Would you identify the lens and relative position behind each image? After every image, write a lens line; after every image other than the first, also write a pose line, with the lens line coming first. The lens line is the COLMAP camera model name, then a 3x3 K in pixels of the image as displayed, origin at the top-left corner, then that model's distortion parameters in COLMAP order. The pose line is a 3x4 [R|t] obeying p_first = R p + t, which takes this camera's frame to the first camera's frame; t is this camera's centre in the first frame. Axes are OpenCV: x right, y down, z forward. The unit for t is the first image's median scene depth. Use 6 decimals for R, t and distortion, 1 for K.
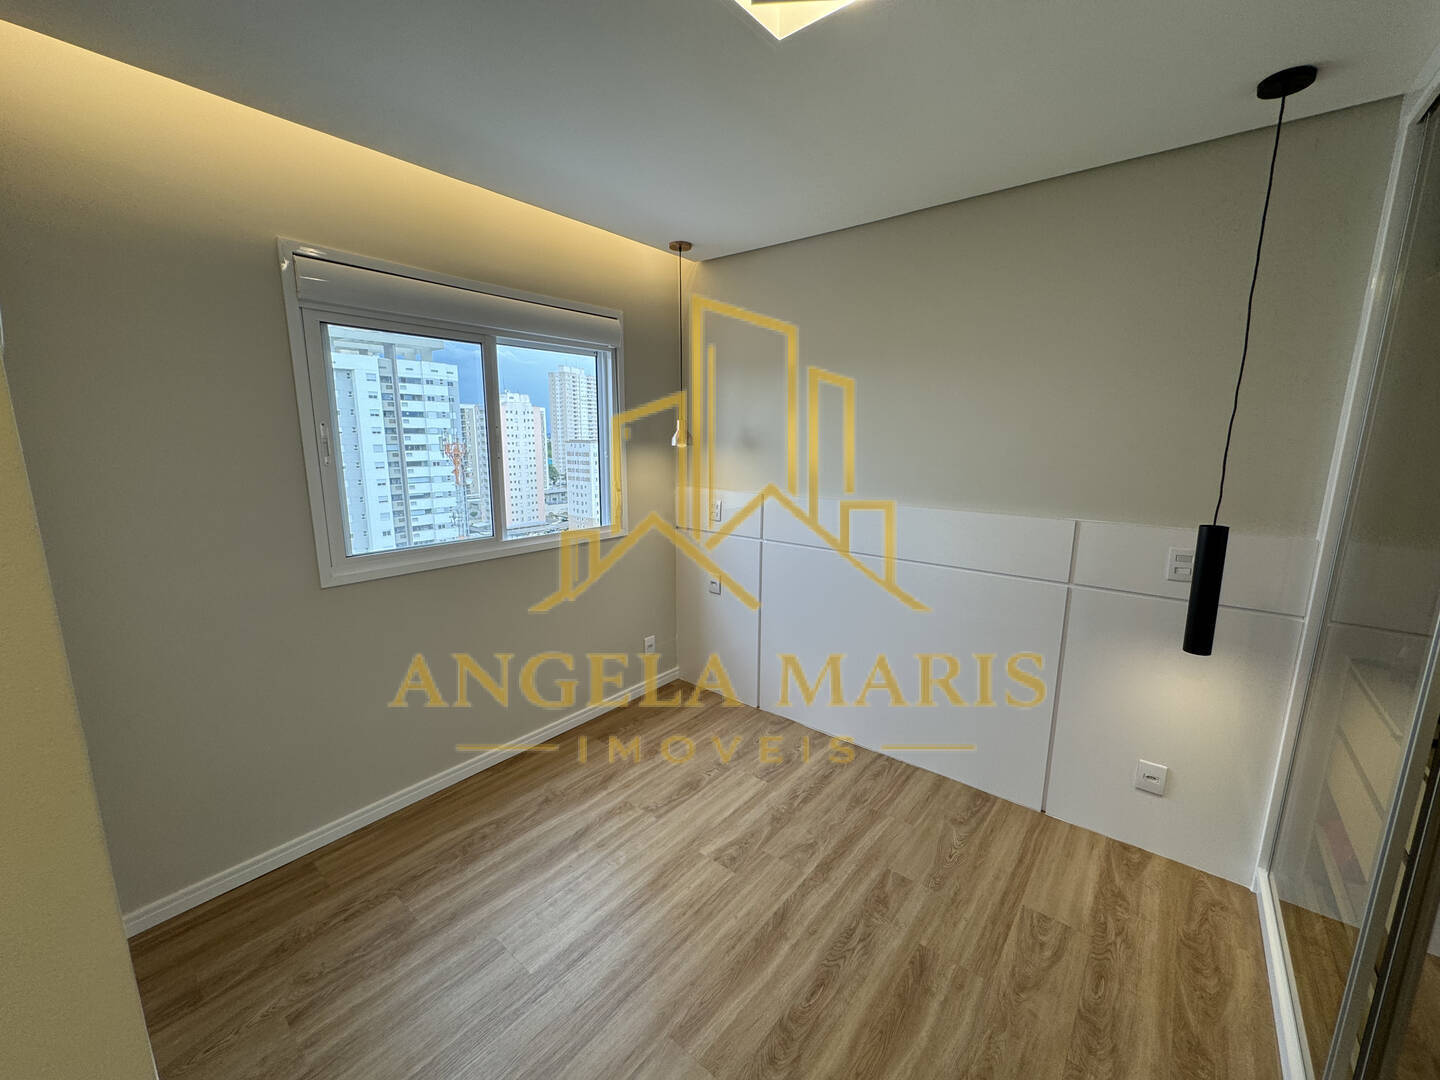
lens RADIAL K [[576.4, 0, 722.2], [0, 576.4, 537.8], [0, 0, 1]] dist [0.000912, 0.000845]
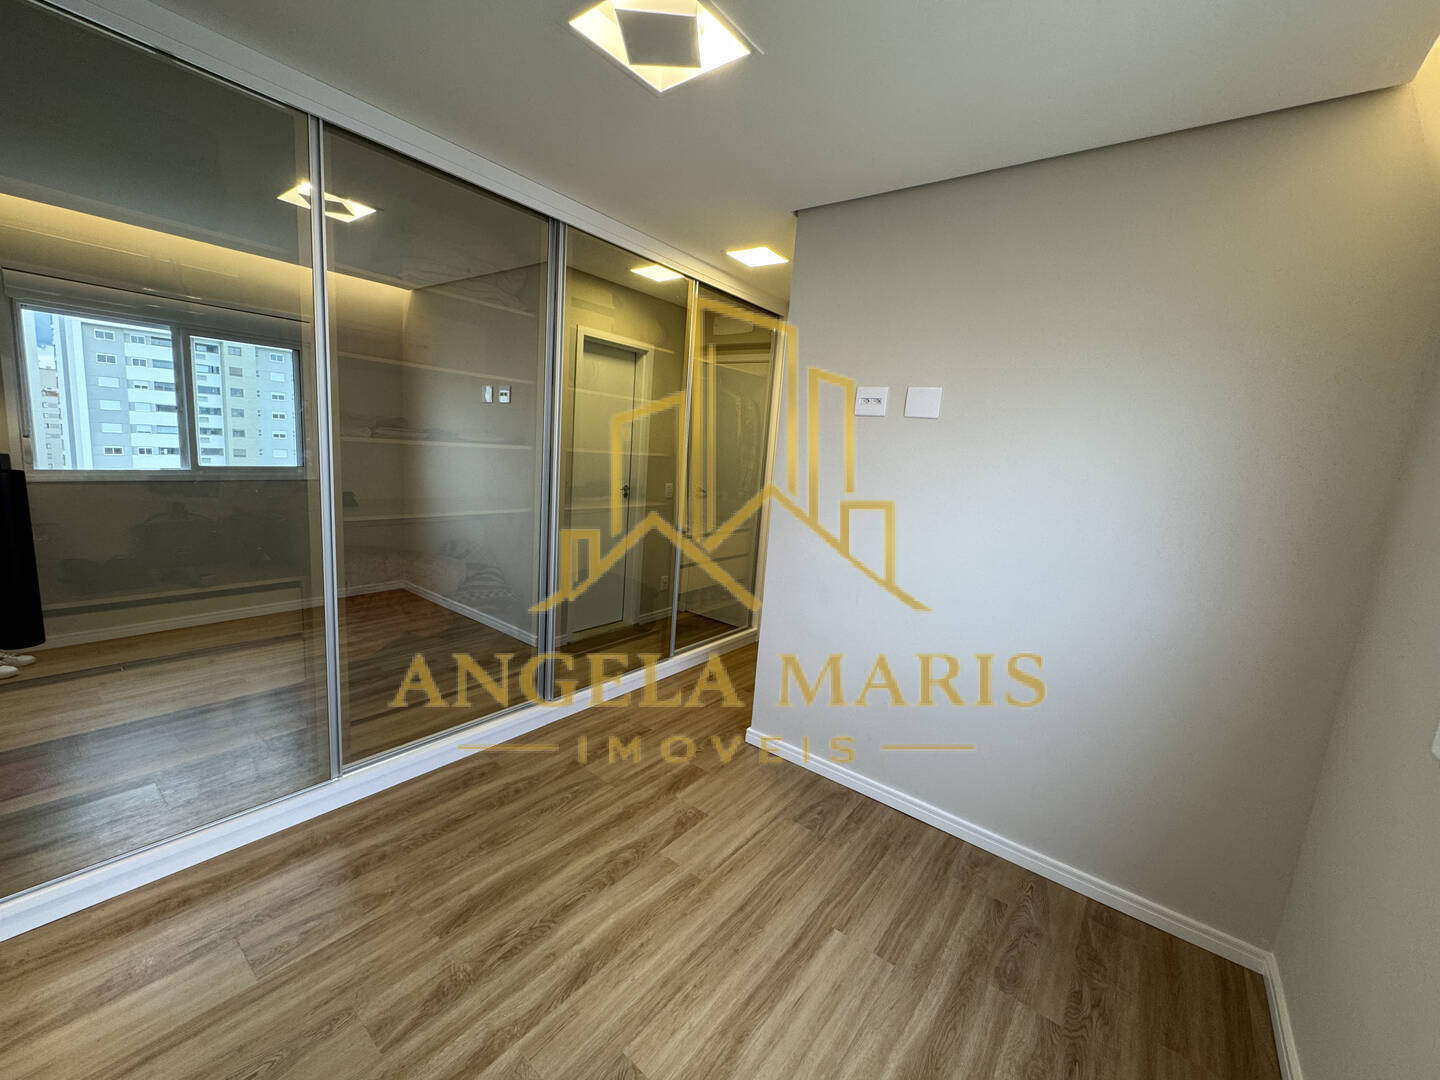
lens RADIAL K [[576.4, 0, 708.3], [0, 576.4, 533.5], [0, 0, 1]] dist [0.000912, 0.000845]
pose [[-0.996736, -0.079613, -0.013372, -0.020778], [-0.079771, 0.945895, 0.314514, -0.218811], [-0.012390, 0.314554, -0.949159, 1.529794]]
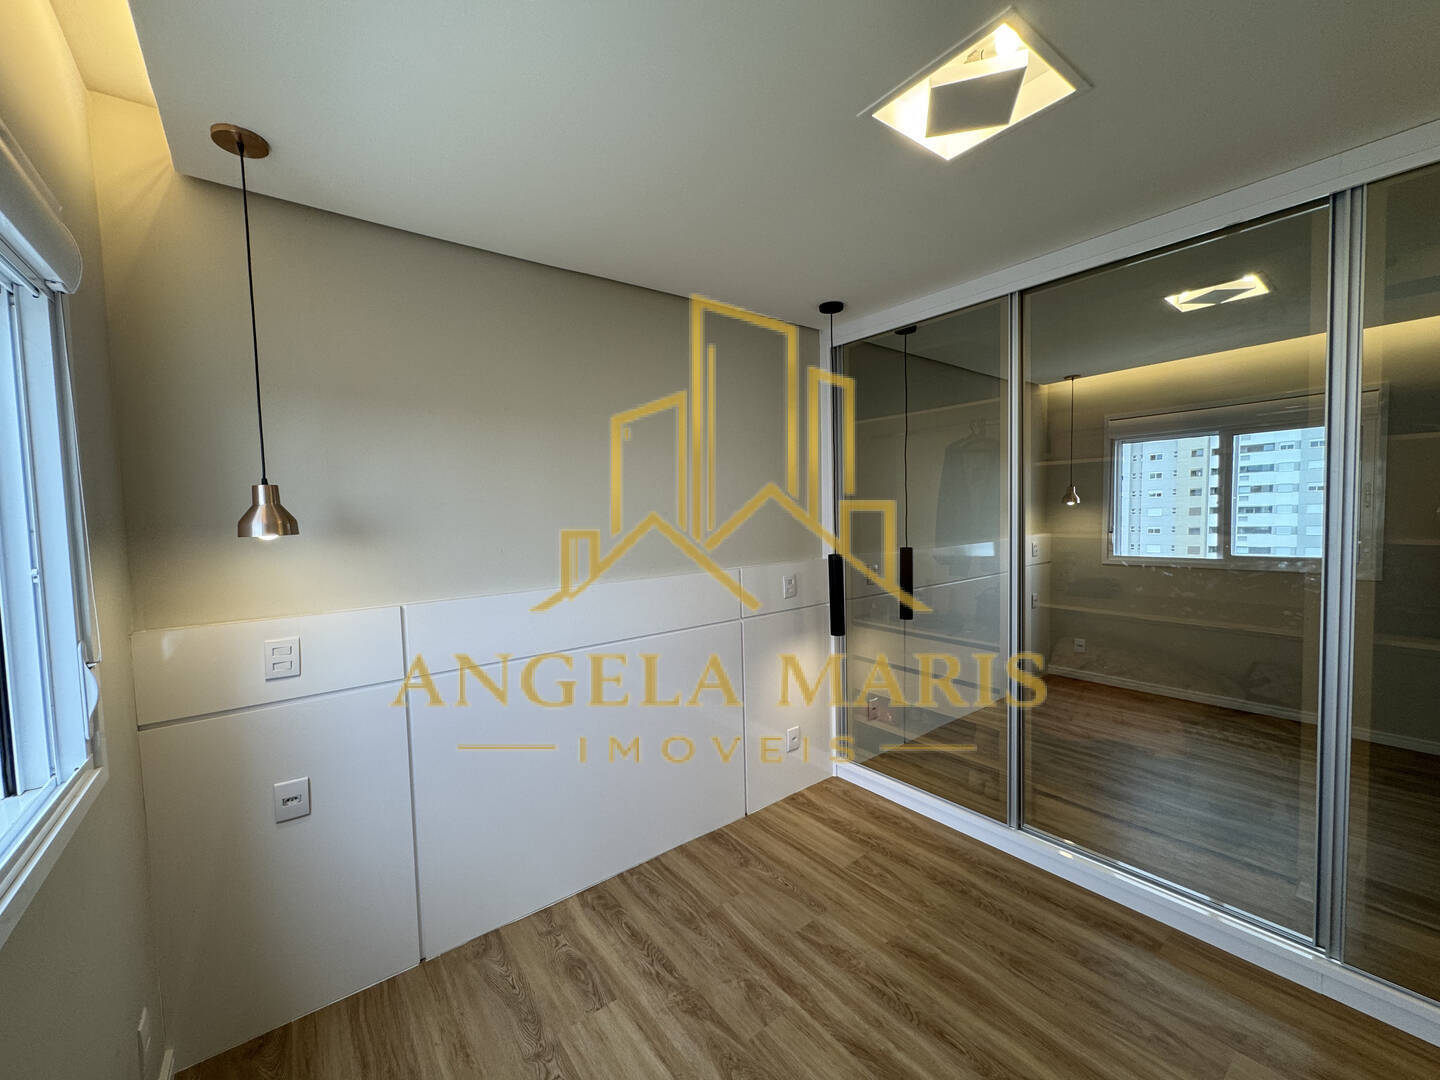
lens RADIAL K [[576.4, 0, 724.4], [0, 576.4, 530.4], [0, 0, 1]] dist [0.000912, 0.000845]
pose [[0.229471, -0.056673, 0.971664, -0.715489], [0.198895, 0.979968, 0.010186, -0.148811], [-0.952777, 0.190922, 0.236147, 0.806508]]
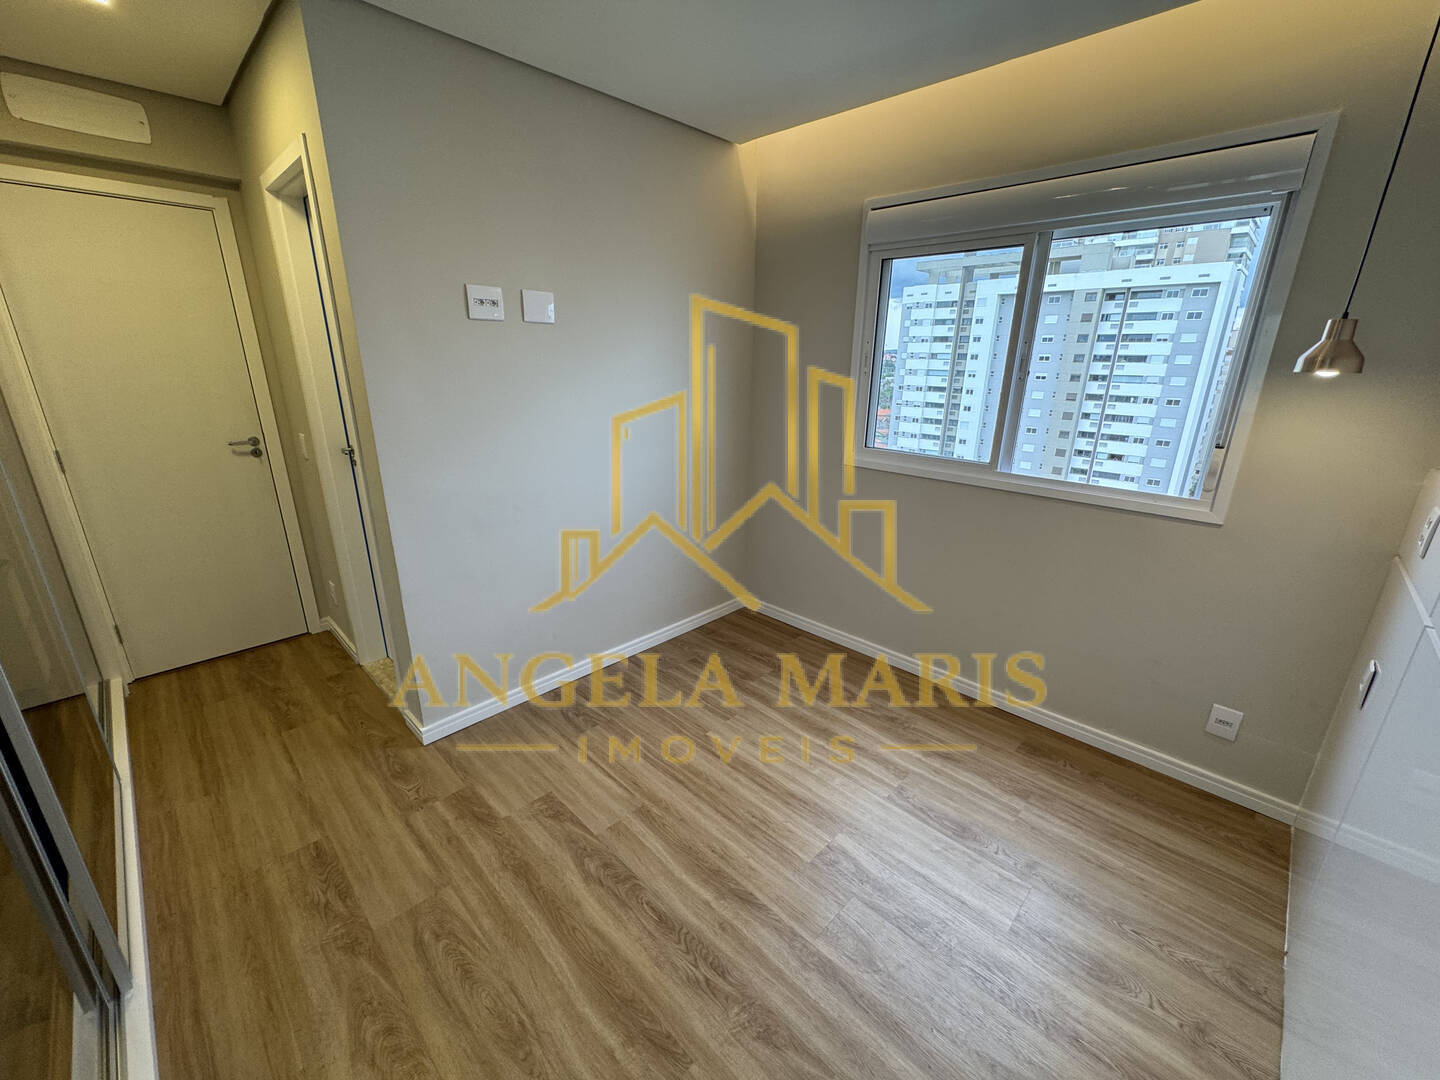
lens RADIAL K [[576.4, 0, 724.4], [0, 576.4, 538.4], [0, 0, 1]] dist [0.000912, 0.000845]
pose [[-0.092092, 0.295033, -0.951039, 0.766964], [-0.188351, 0.932694, 0.307580, -0.133352], [0.977775, 0.207455, -0.030324, 0.845379]]
